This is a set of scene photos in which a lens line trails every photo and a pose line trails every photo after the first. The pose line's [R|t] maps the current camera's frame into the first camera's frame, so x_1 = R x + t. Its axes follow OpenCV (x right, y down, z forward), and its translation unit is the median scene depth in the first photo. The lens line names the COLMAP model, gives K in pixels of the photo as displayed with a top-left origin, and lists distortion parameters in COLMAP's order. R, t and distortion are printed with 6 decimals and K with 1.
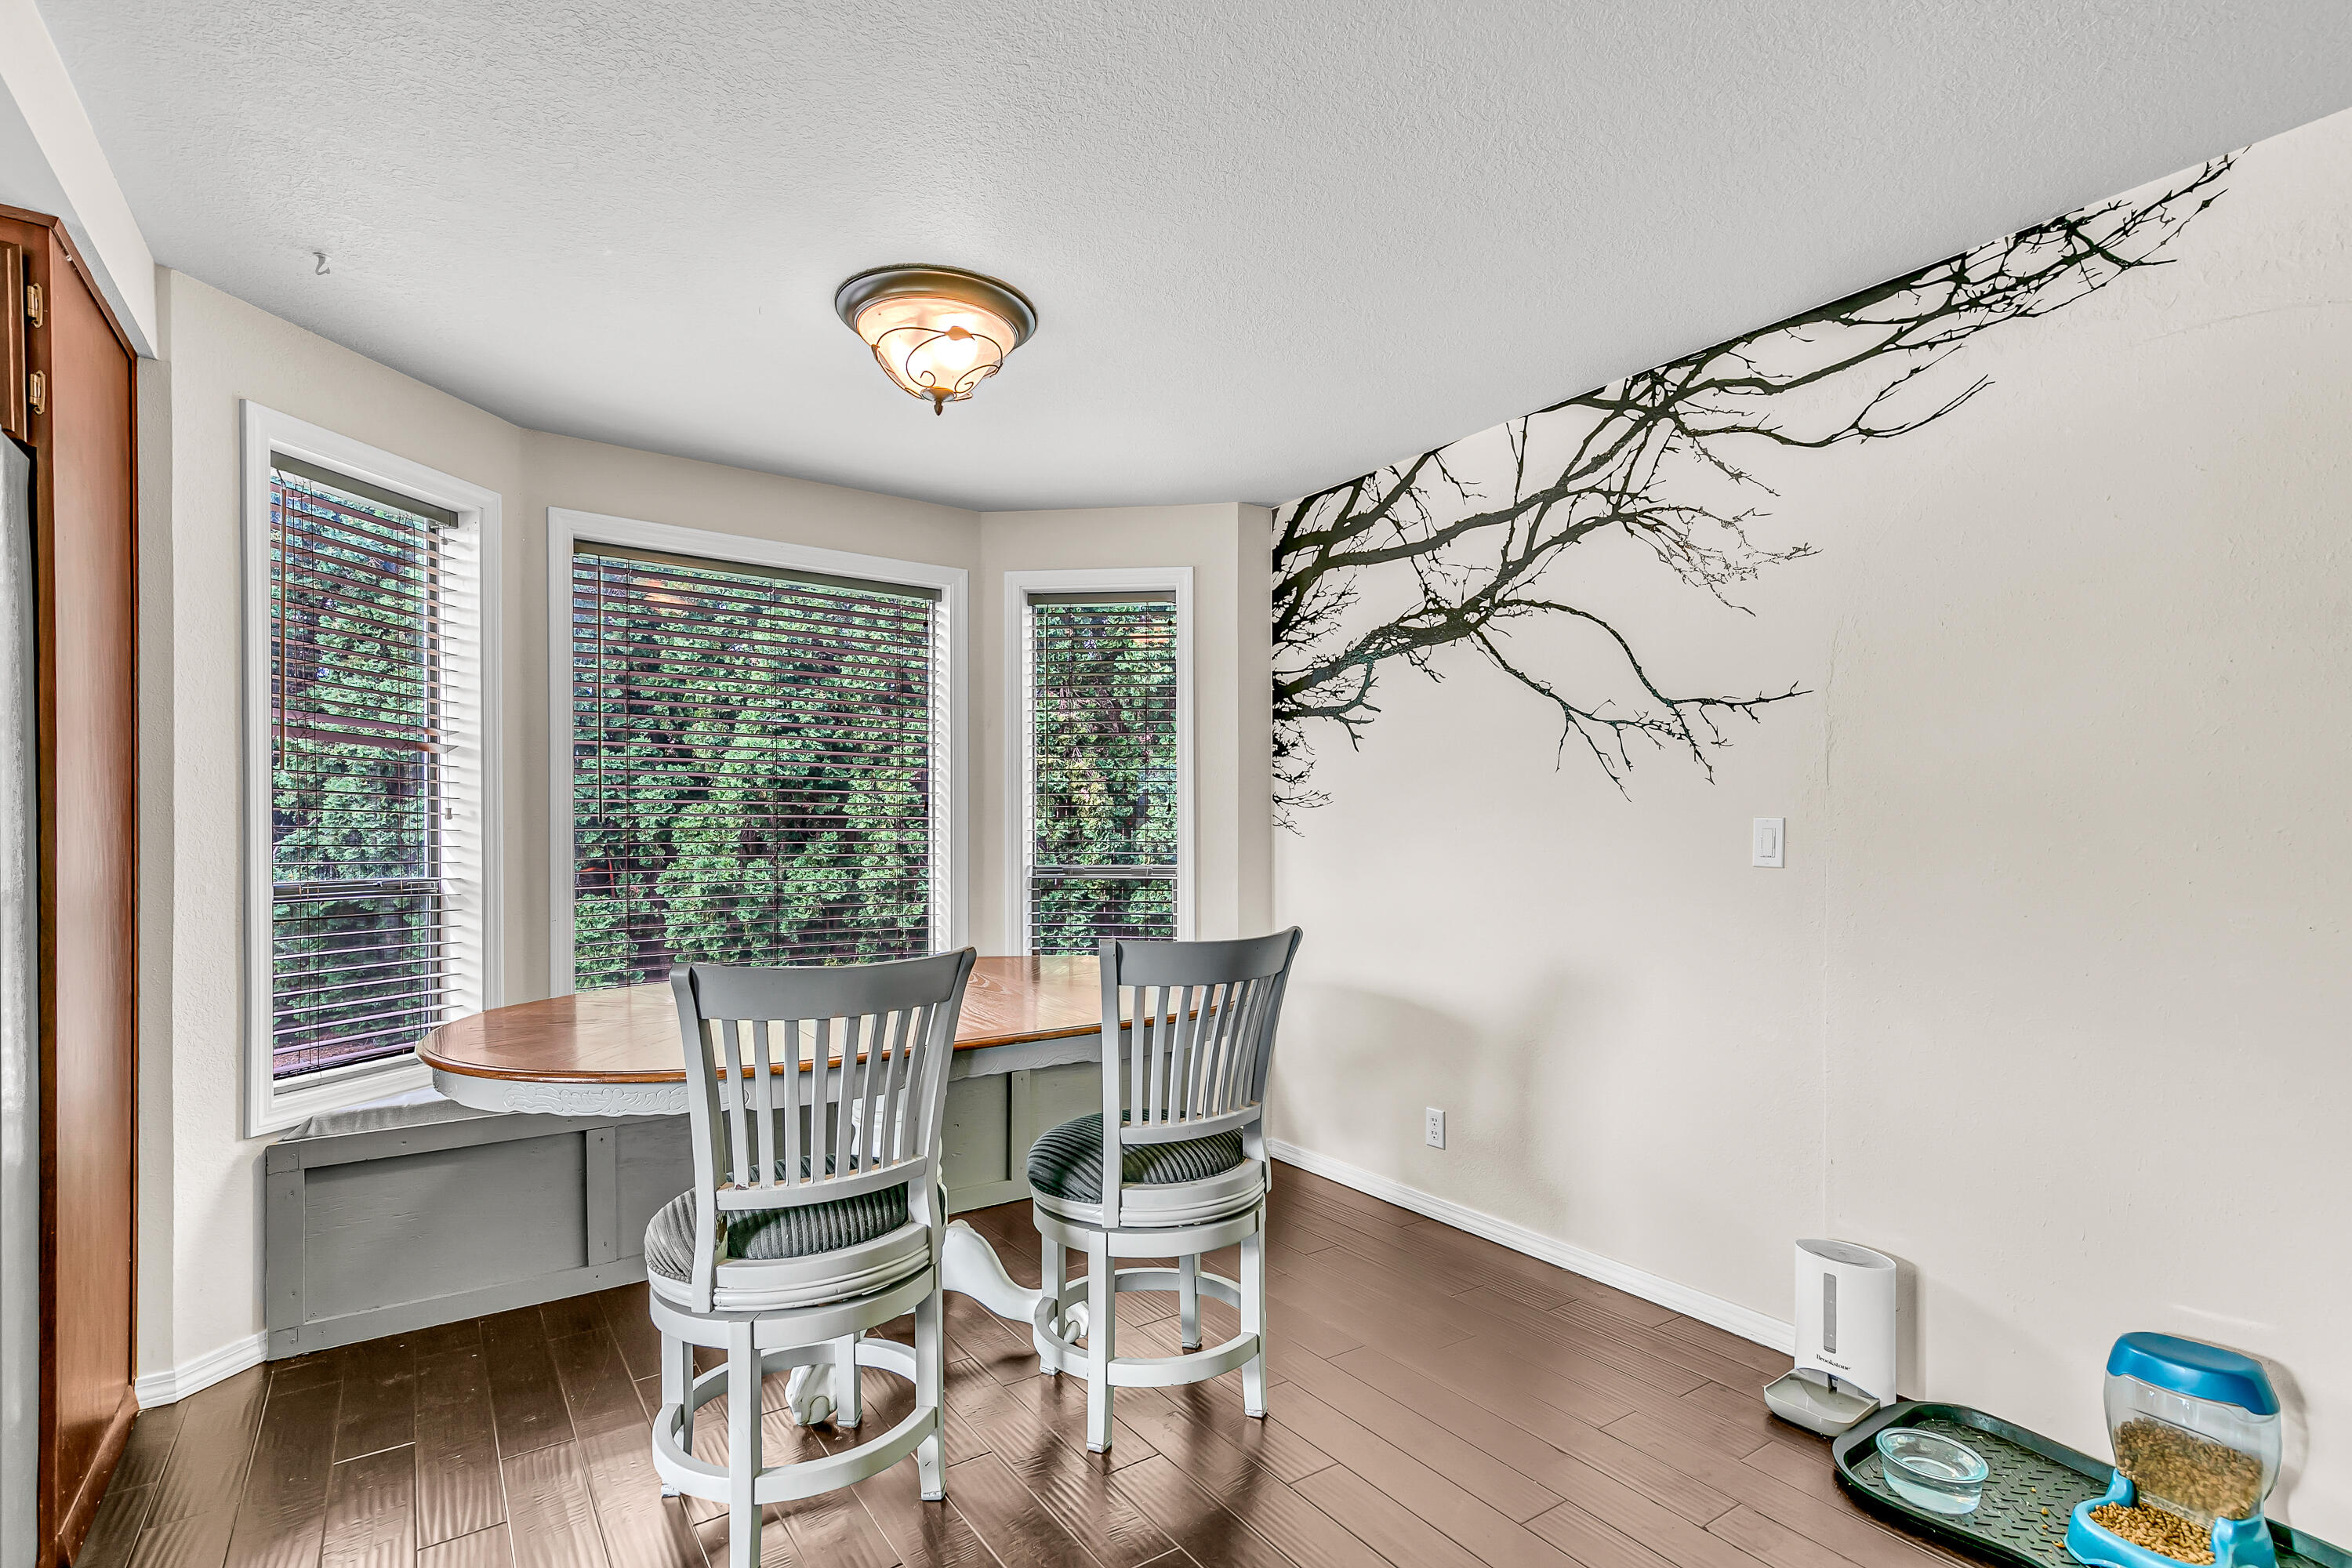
lens RADIAL K [[1093.3, 0, 1173.6], [0, 1093.3, 838.6], [0, 0, 1]] dist [0.003482, 0.000852]
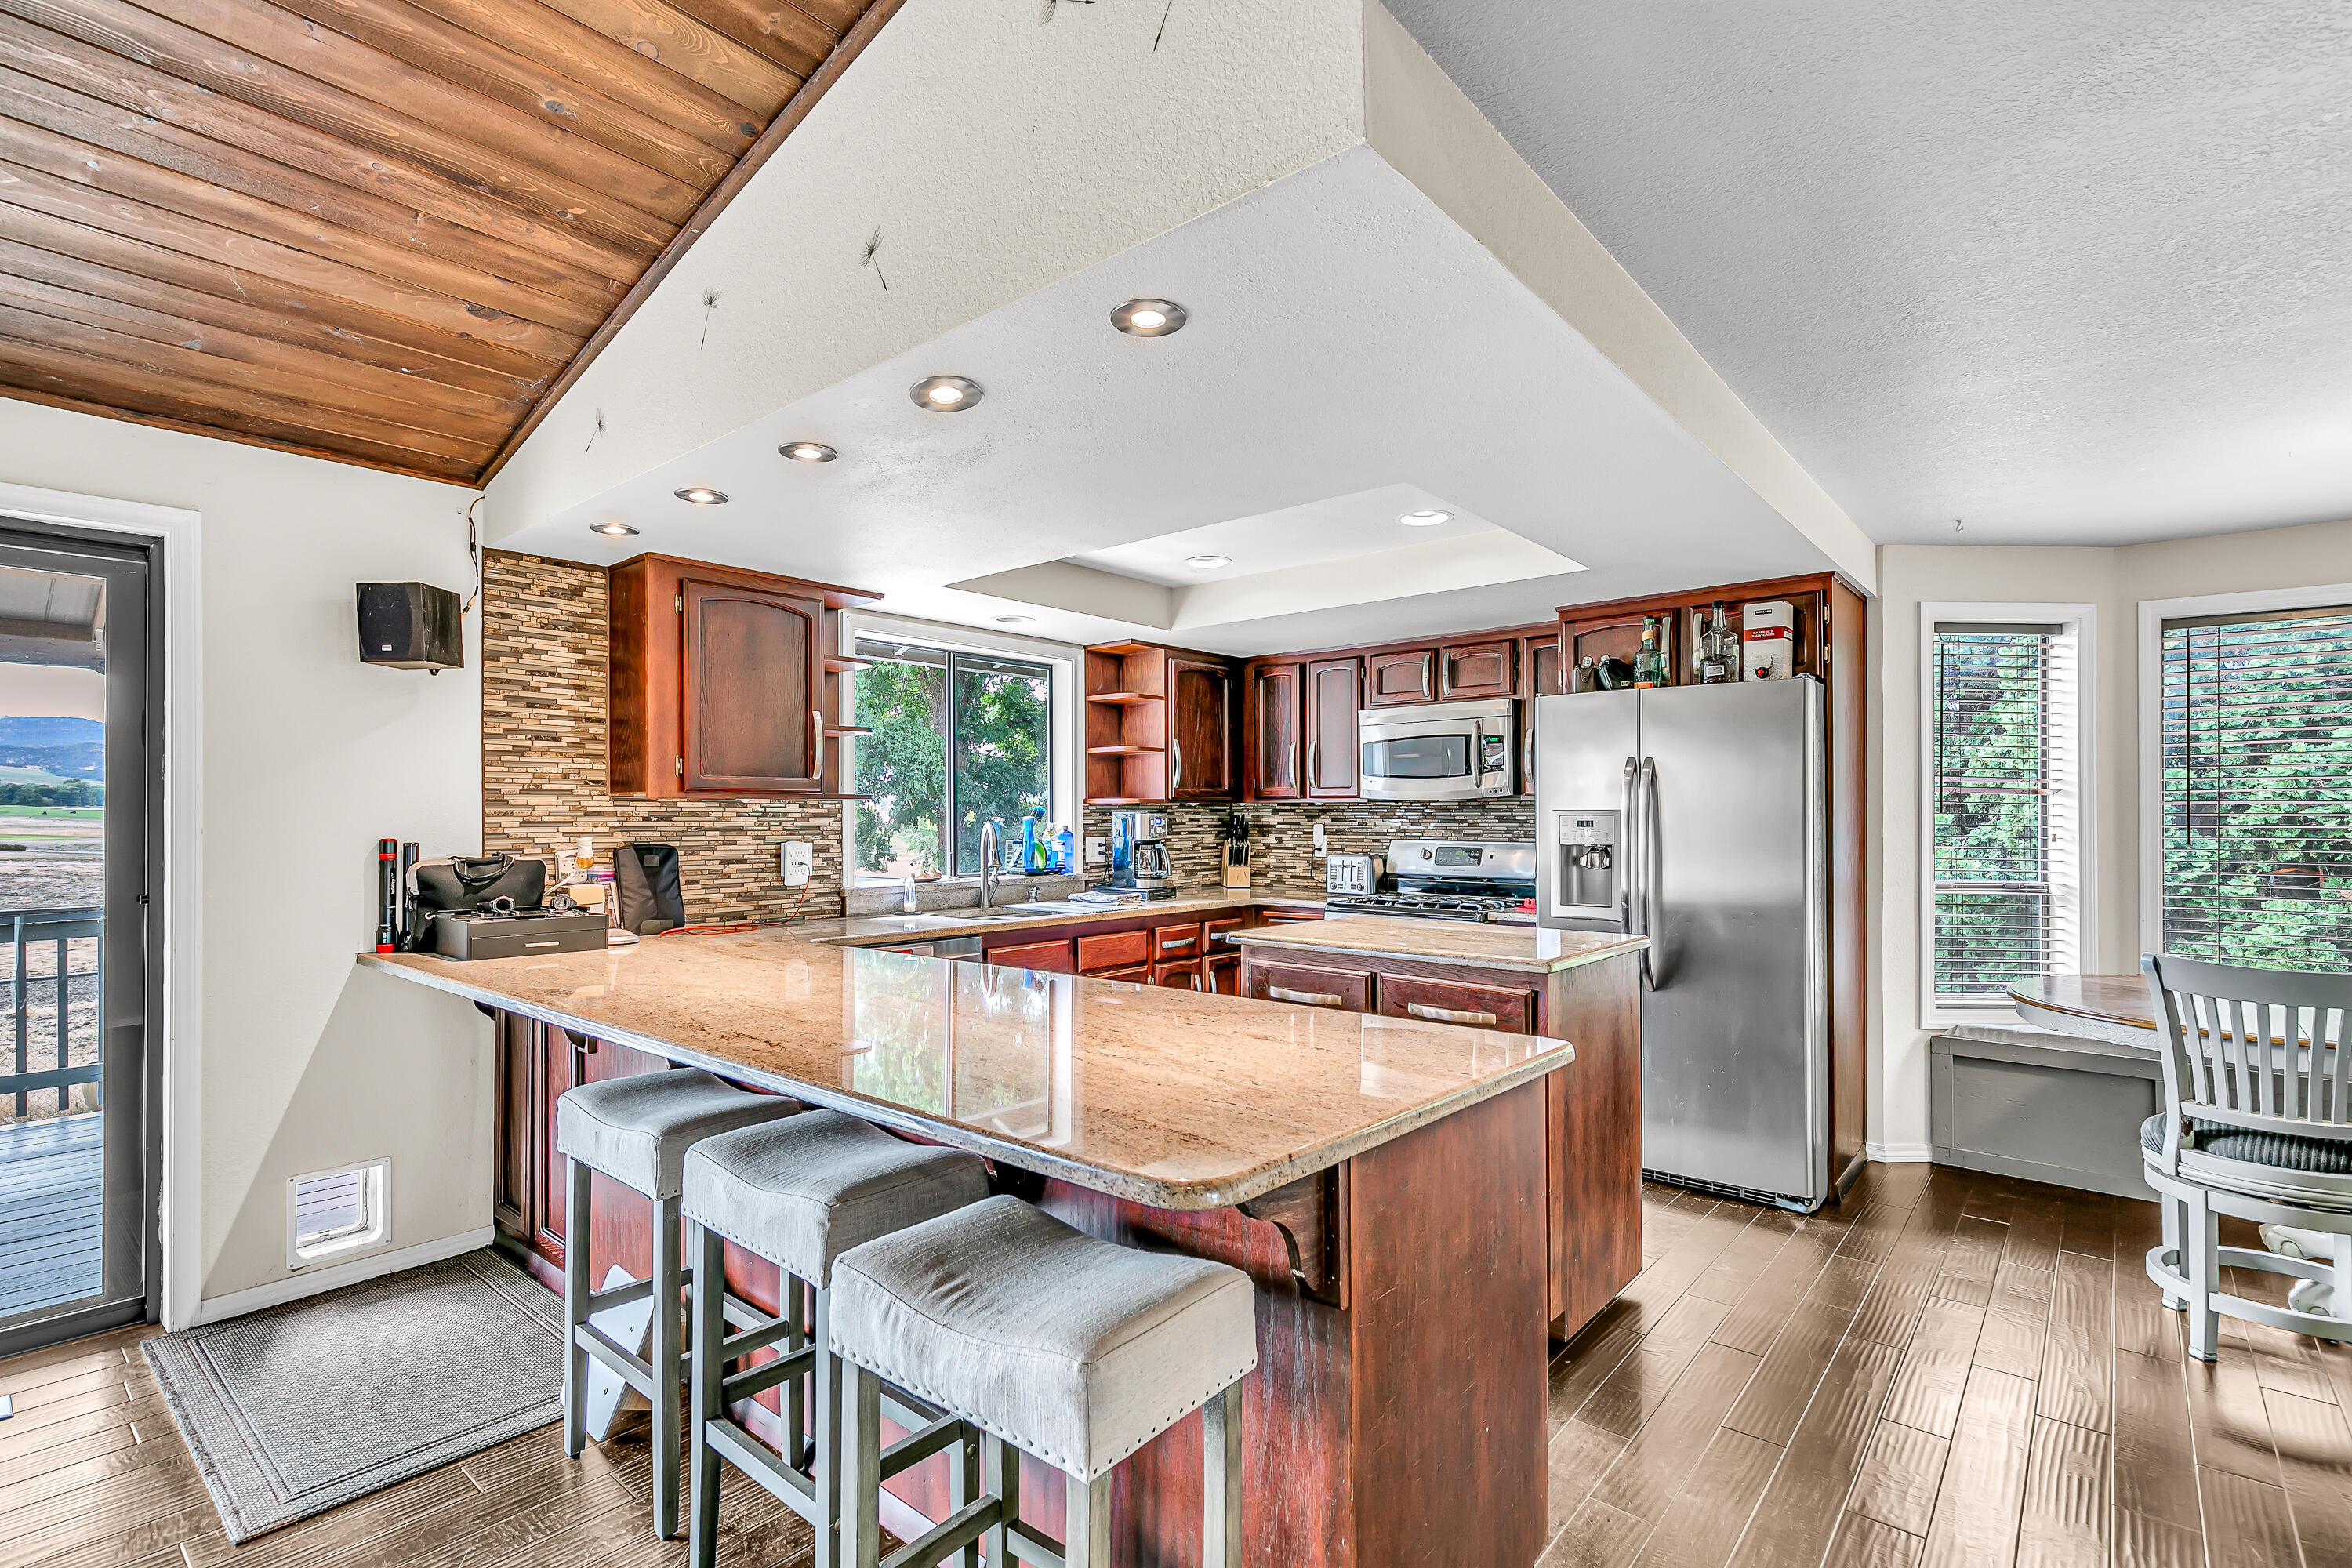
lens RADIAL K [[1075.7, 0, 1179.9], [0, 1075.7, 807.2], [0, 0, 1]] dist [0.004829, -0.000246]
pose [[0.242681, -0.004785, -0.970094, 0.408565], [-0.004402, 0.999972, -0.006033, -0.047595], [0.970096, 0.005735, 0.242653, -0.428312]]
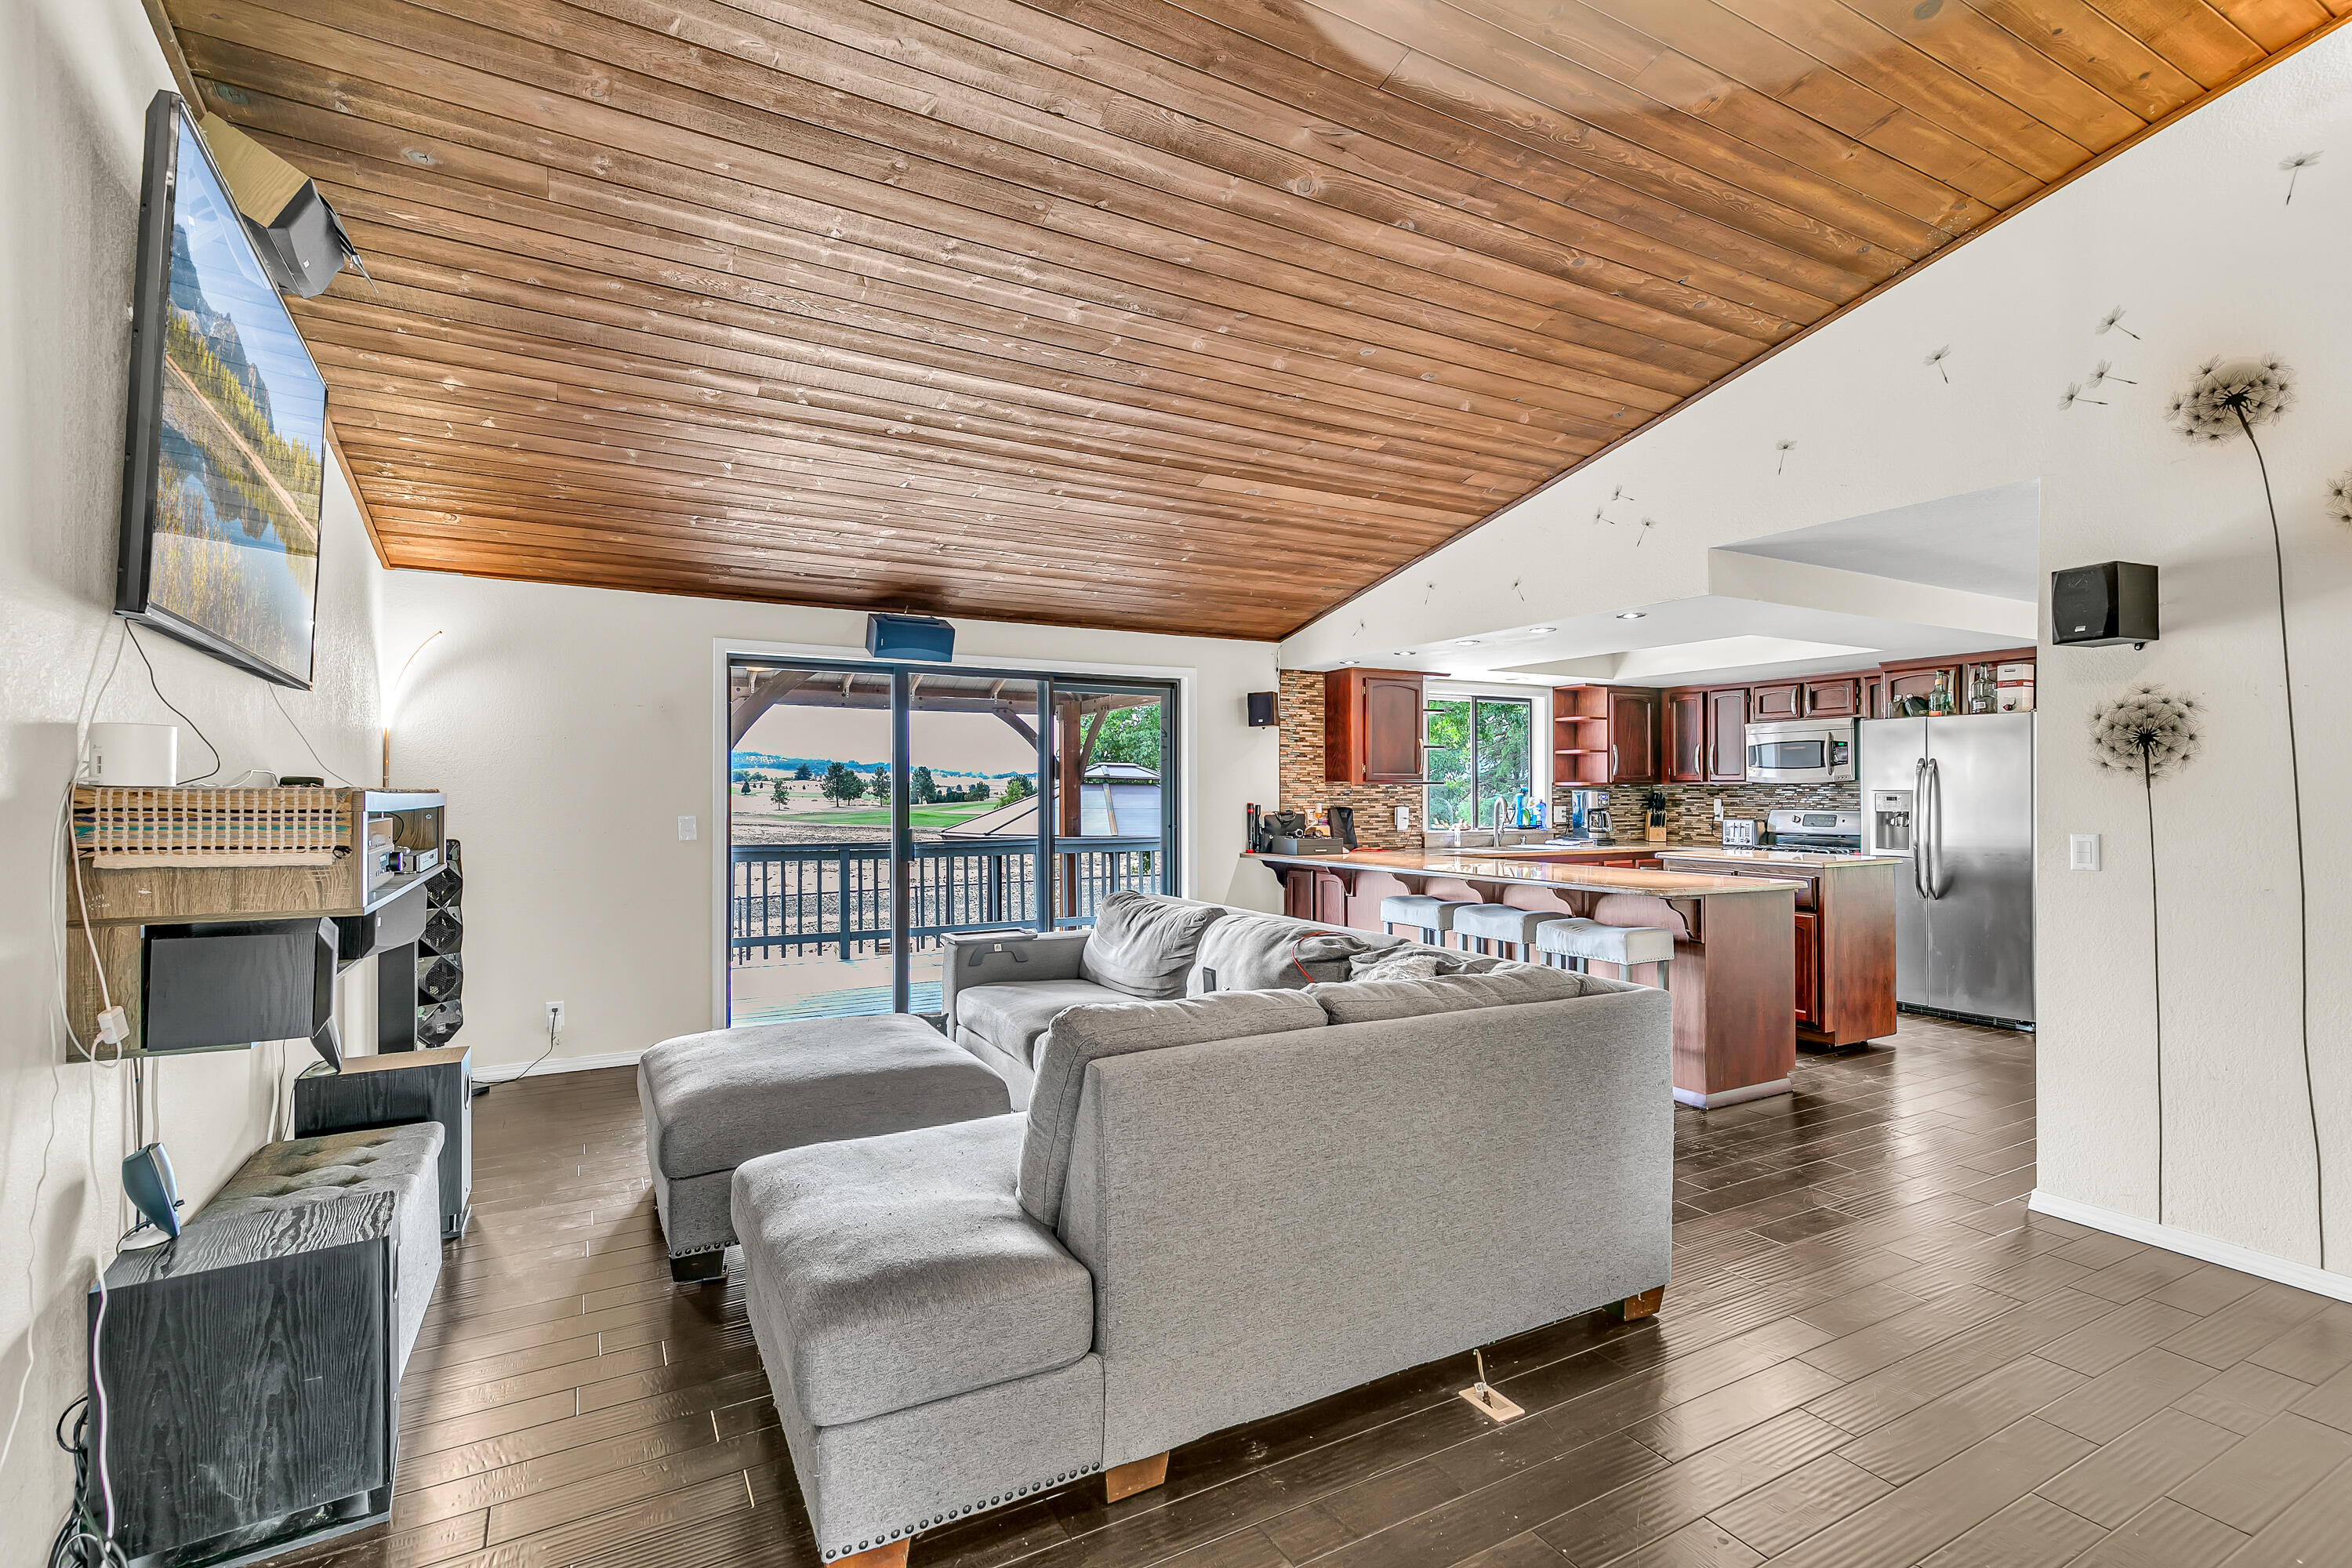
lens RADIAL K [[1063.0, 0, 1176.0], [0, 1063.0, 784.0], [0, 0, 1]] dist [-0.000053, -0.000262]
pose [[-0.117425, -0.003704, -0.993075, 1.519781], [-0.004886, 0.999983, -0.003152, -0.053430], [0.993070, 0.004482, -0.117441, -0.798522]]
